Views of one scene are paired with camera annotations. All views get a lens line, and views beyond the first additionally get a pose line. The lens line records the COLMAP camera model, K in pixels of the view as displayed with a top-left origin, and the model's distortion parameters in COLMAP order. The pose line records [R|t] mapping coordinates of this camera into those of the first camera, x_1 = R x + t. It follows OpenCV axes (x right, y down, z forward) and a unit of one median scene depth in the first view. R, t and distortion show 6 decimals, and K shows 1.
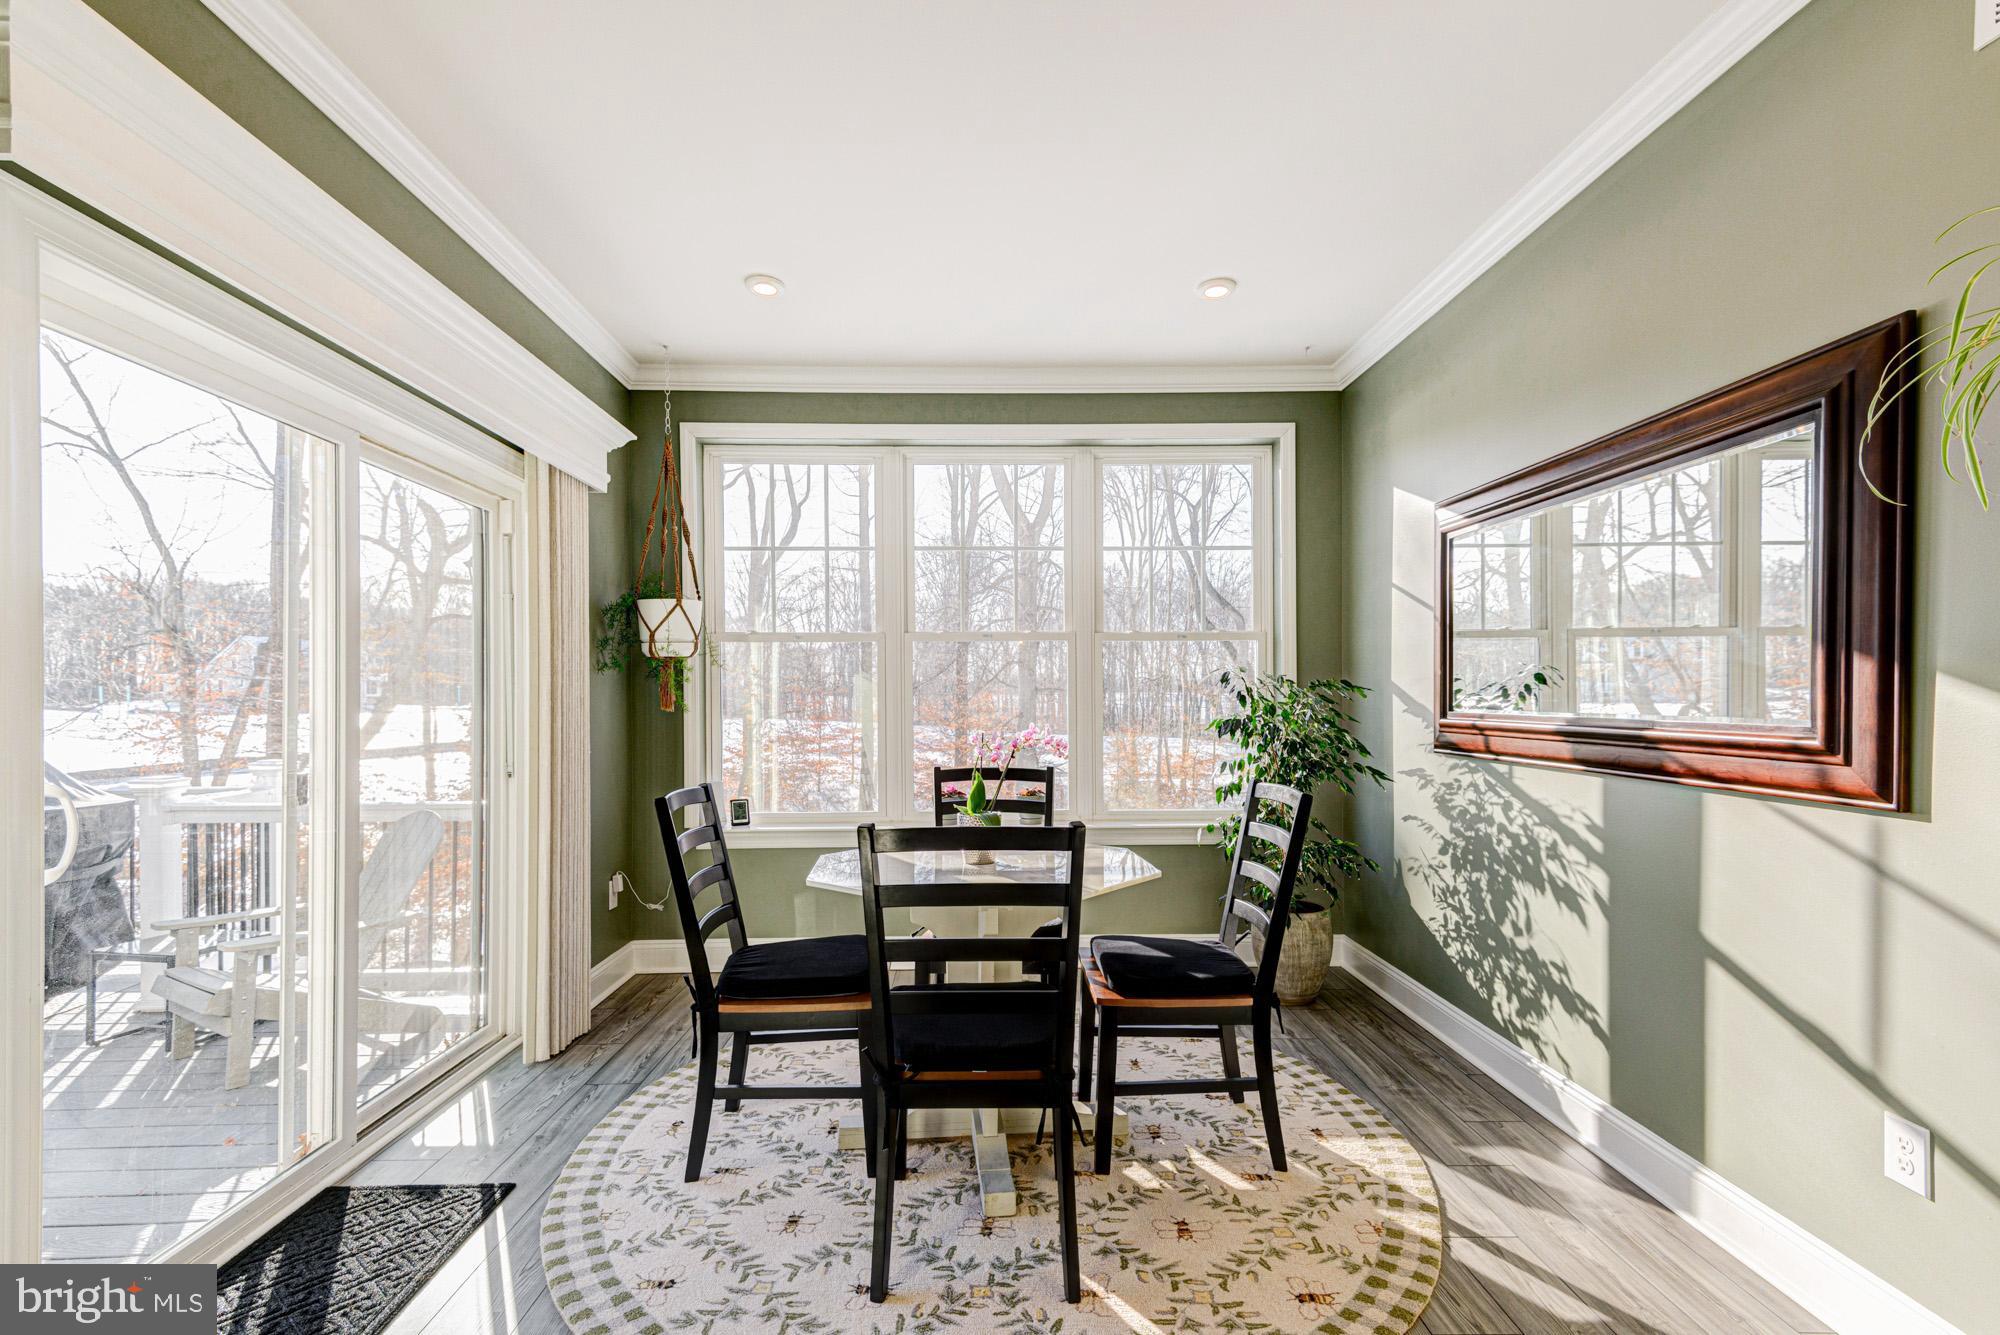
lens RADIAL K [[902.4, 0, 995.5], [0, 902.4, 681.2], [0, 0, 1]] dist [0.025610, -0.001260]
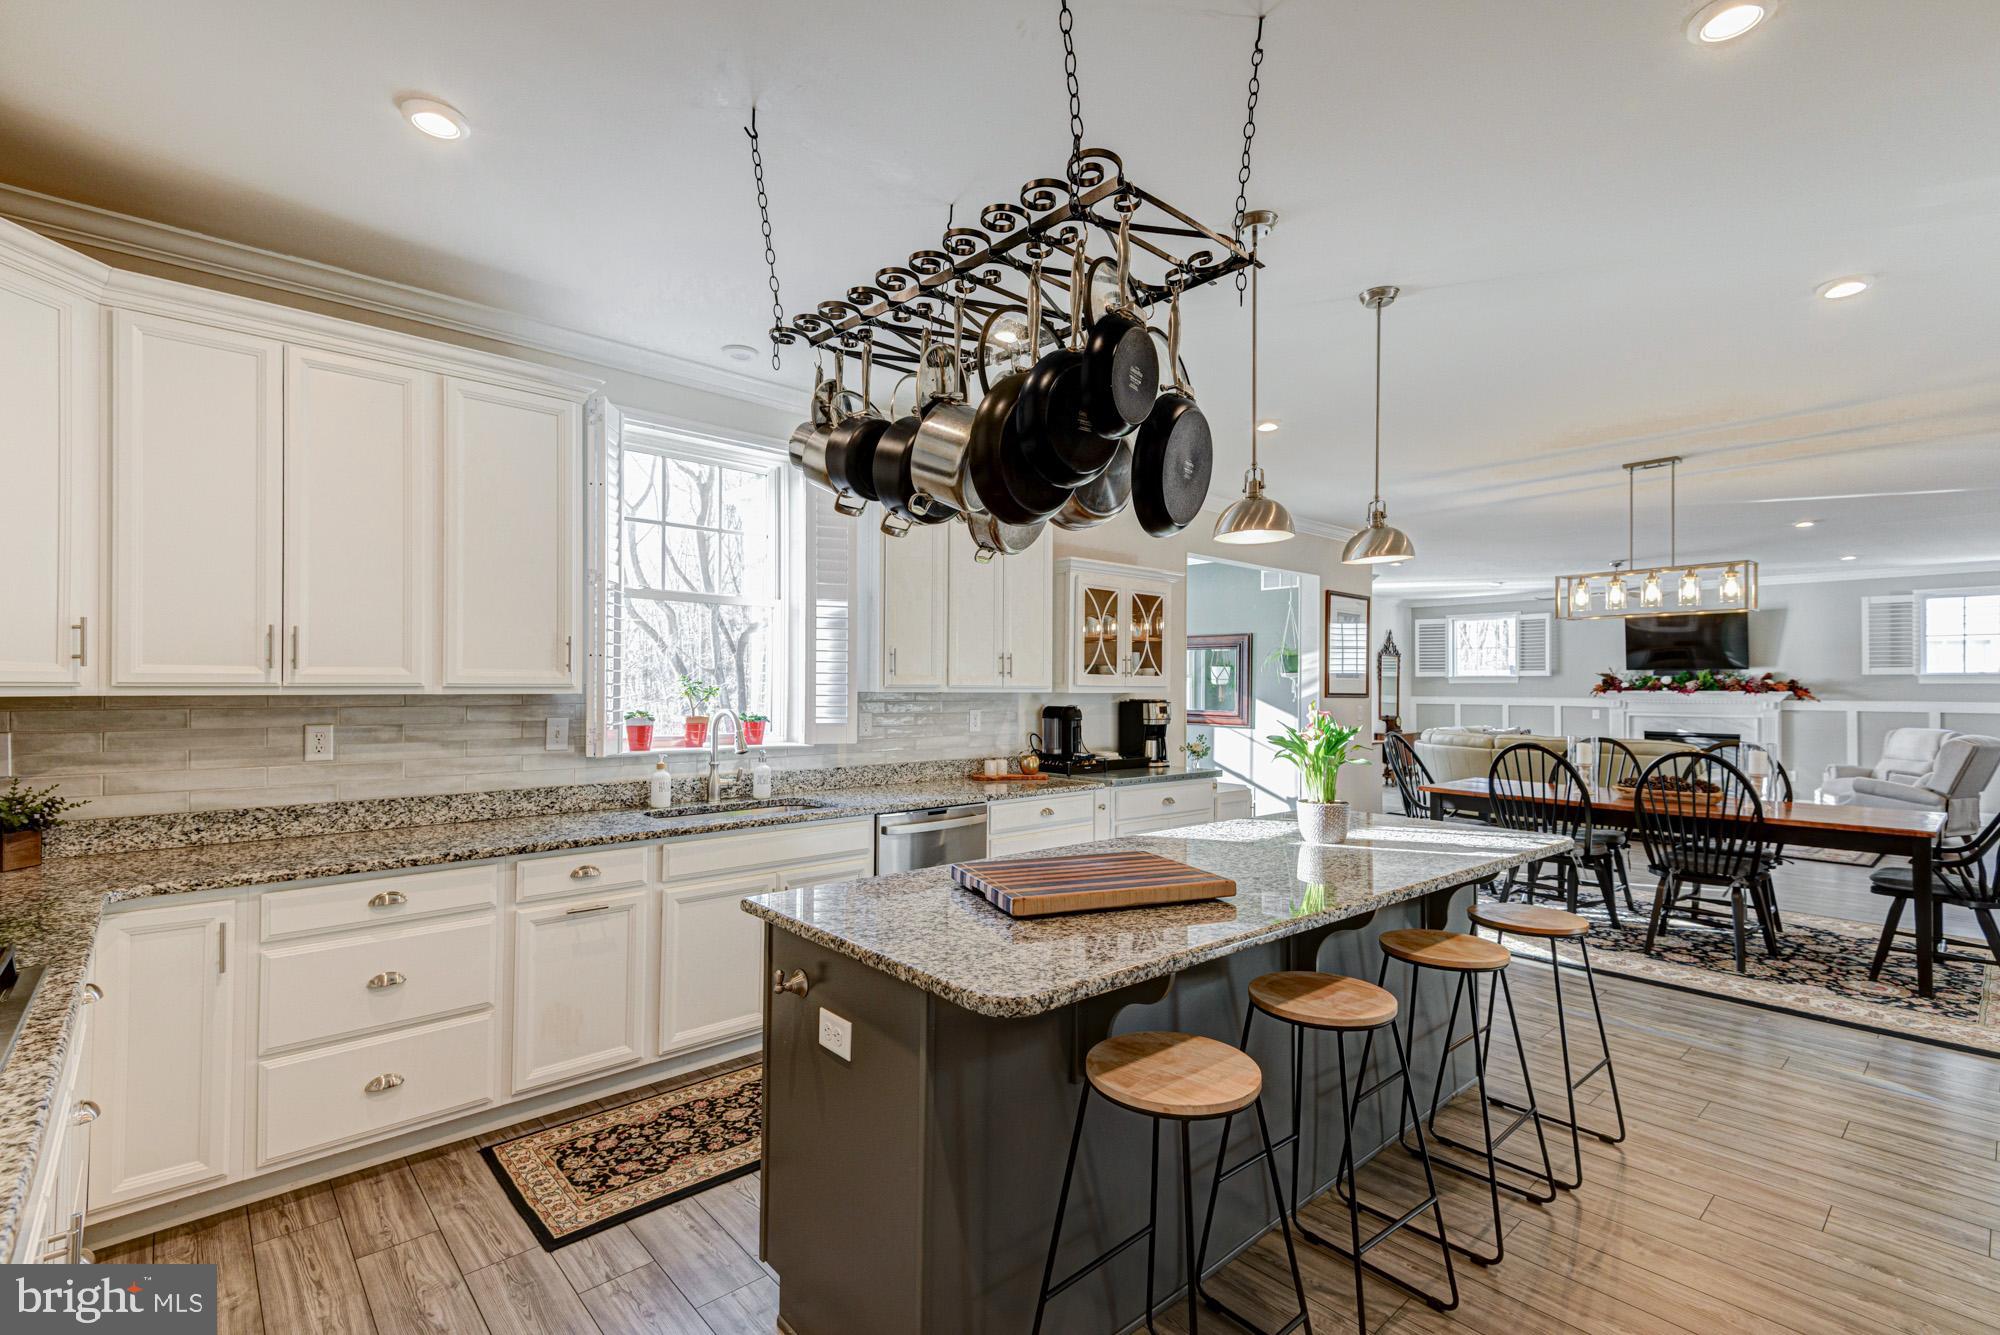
lens RADIAL K [[902.4, 0, 1004.9], [0, 902.4, 675.6], [0, 0, 1]] dist [0.025610, -0.001260]
pose [[0.747352, 0.027679, 0.663852, -1.675836], [-0.024723, 0.999598, -0.013845, -0.026402], [-0.663968, -0.006066, 0.747736, -0.923245]]
